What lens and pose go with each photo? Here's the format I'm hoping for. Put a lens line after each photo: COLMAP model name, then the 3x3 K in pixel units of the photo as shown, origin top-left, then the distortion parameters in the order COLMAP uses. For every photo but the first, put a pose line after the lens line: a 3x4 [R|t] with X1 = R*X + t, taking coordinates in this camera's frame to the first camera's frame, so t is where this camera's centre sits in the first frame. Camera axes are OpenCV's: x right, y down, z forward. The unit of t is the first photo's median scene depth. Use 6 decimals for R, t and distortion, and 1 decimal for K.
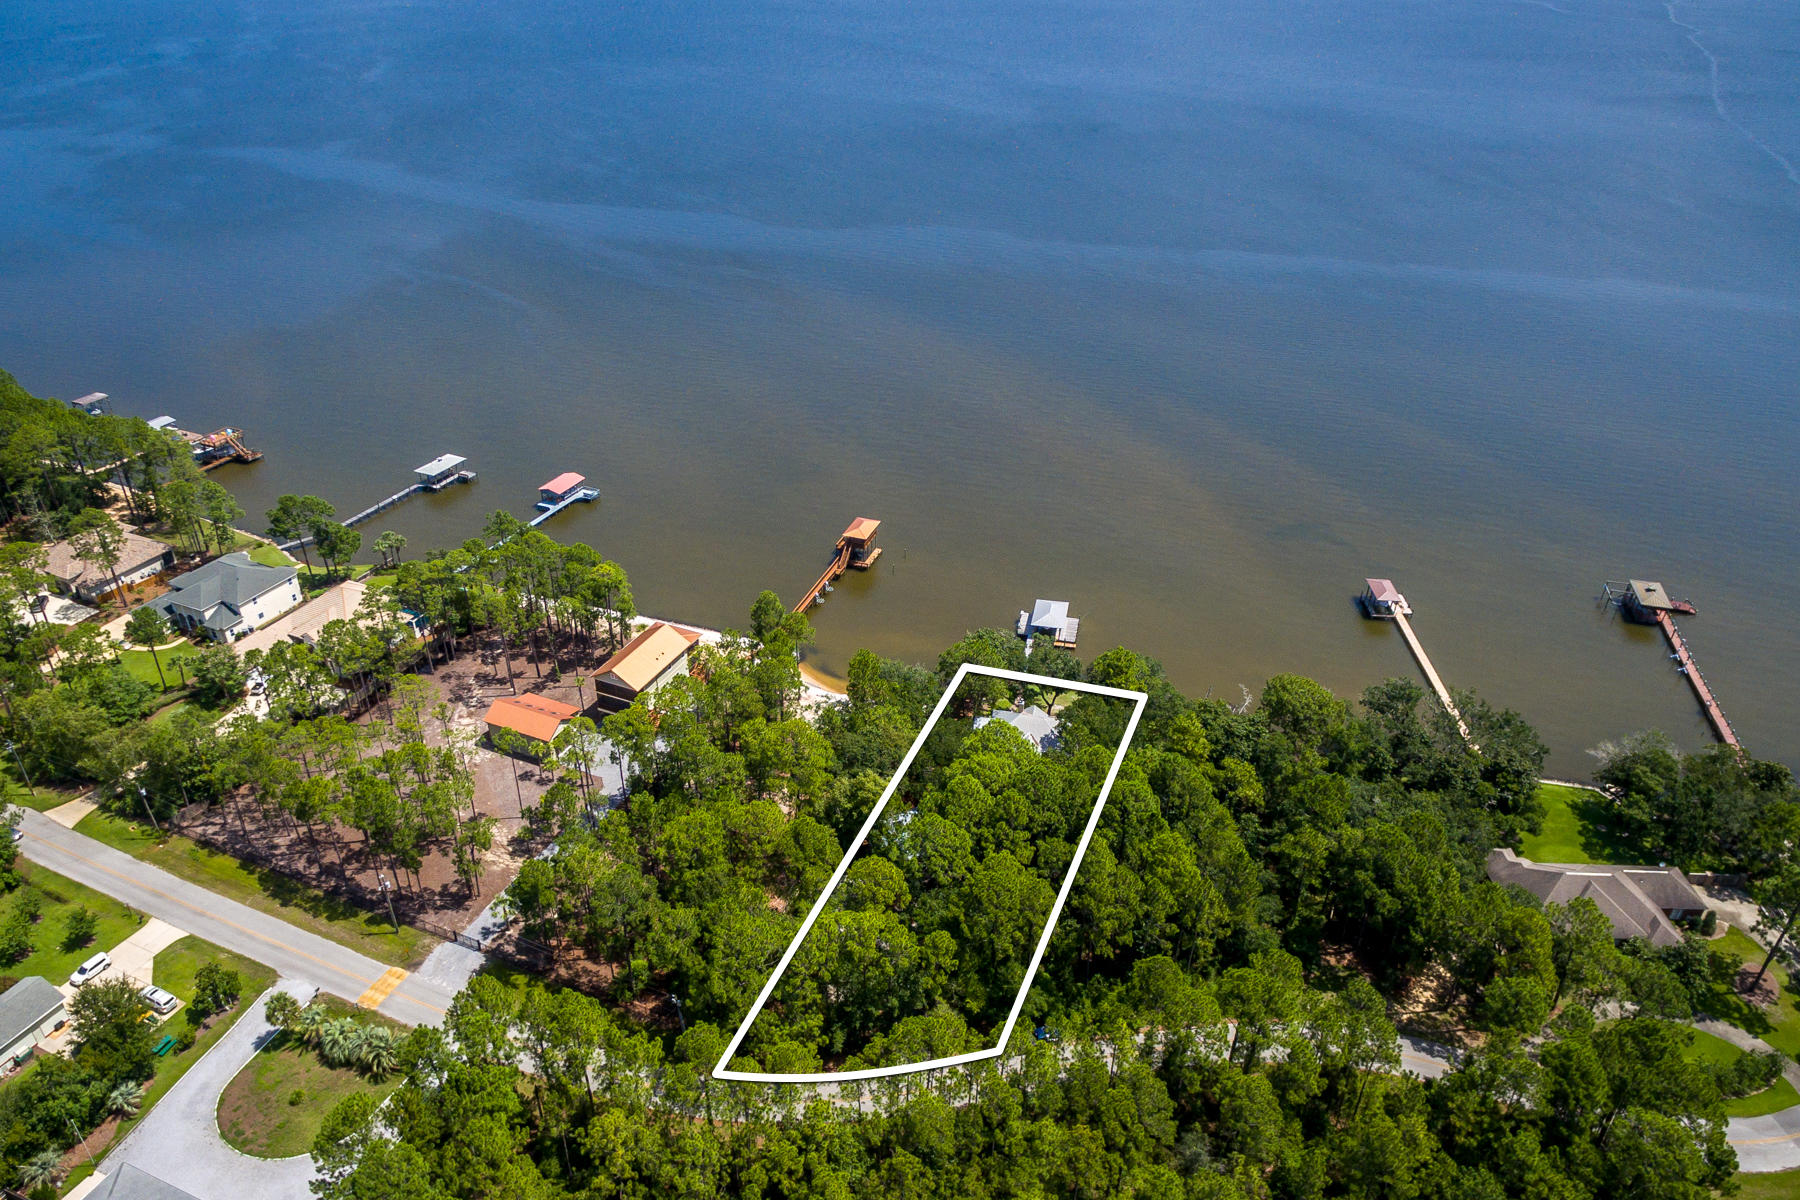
lens RADIAL K [[1175.5, 0, 894.7], [0, 1175.5, 632.7], [0, 0, 1]] dist [0.001994, 0.003255]
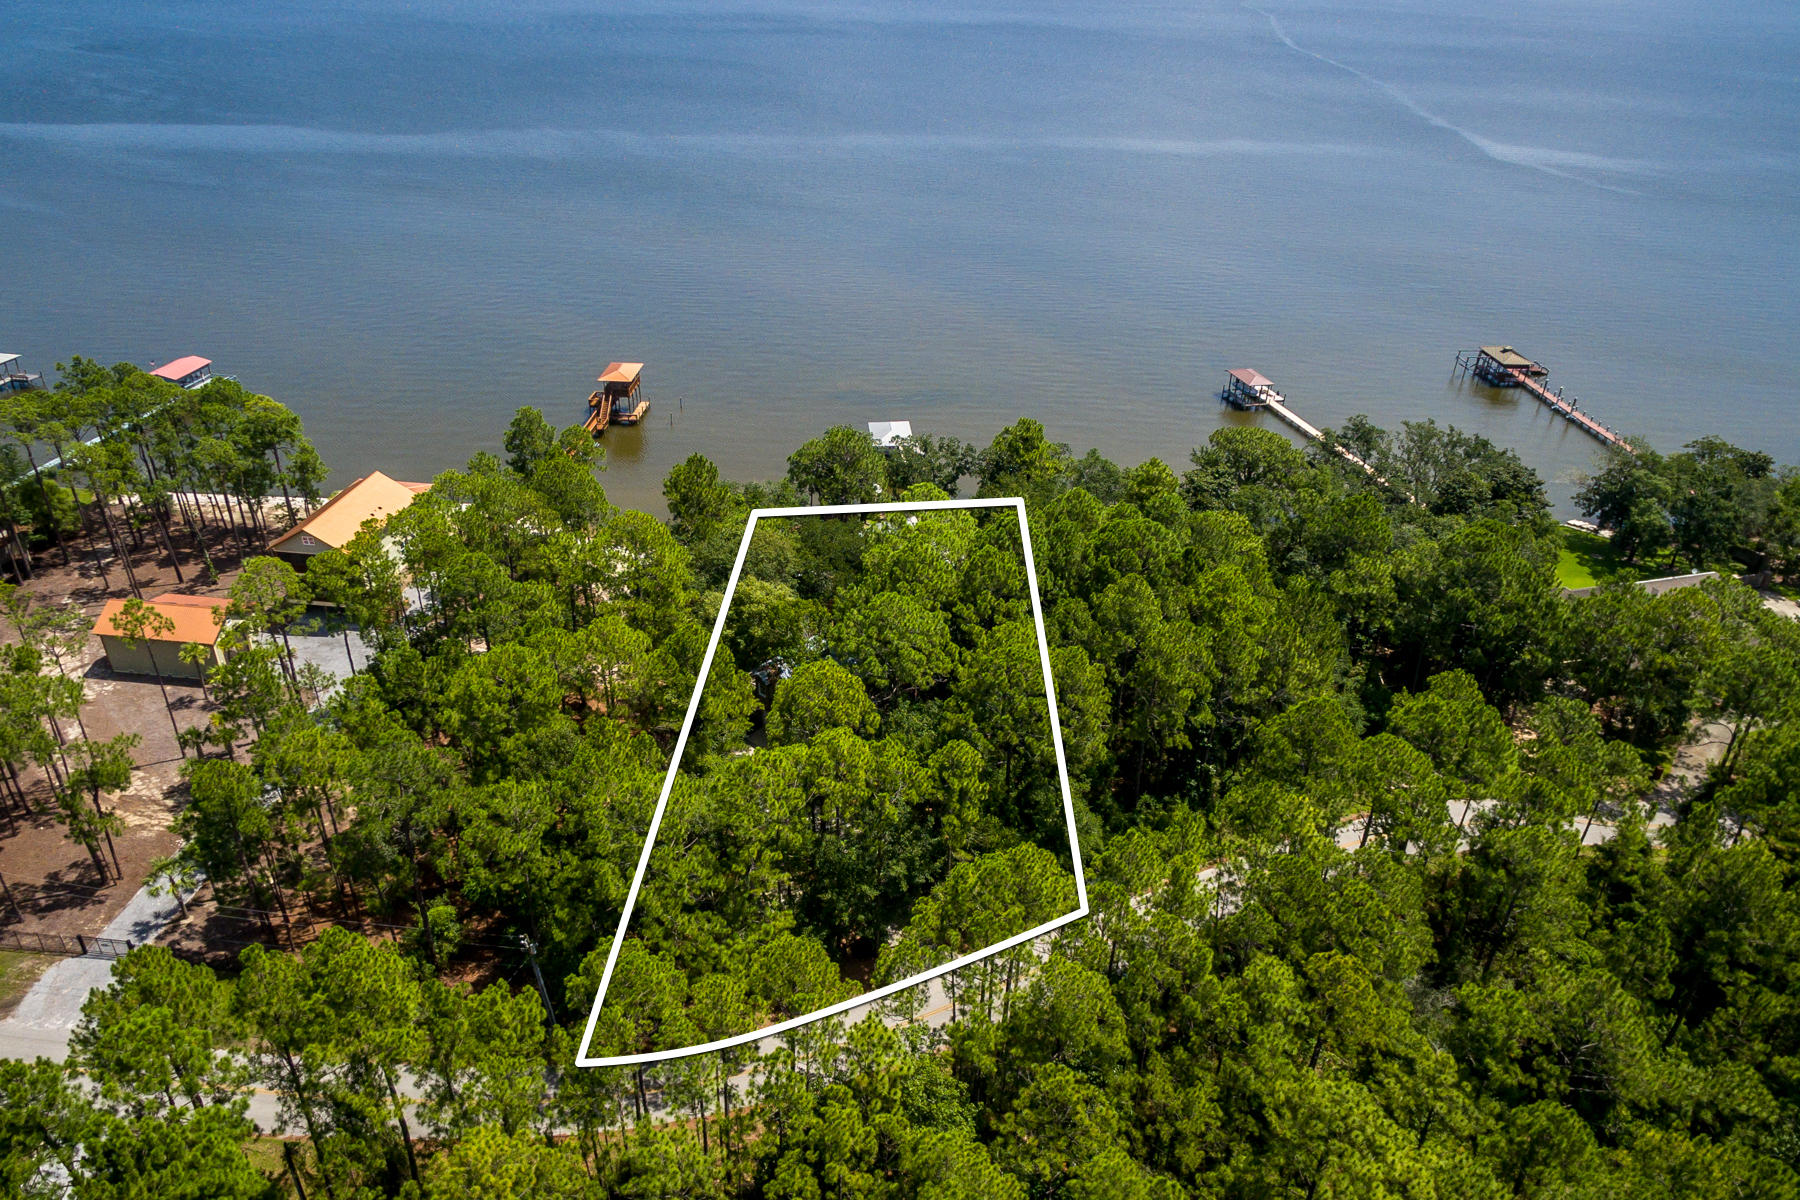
lens RADIAL K [[1175.5, 0, 894.7], [0, 1175.5, 632.7], [0, 0, 1]] dist [0.001994, 0.003255]
pose [[0.956579, -0.138439, 0.256500, -0.121416], [0.142732, 0.989760, 0.001899, 0.161181], [-0.254136, 0.034795, 0.966542, 0.339113]]
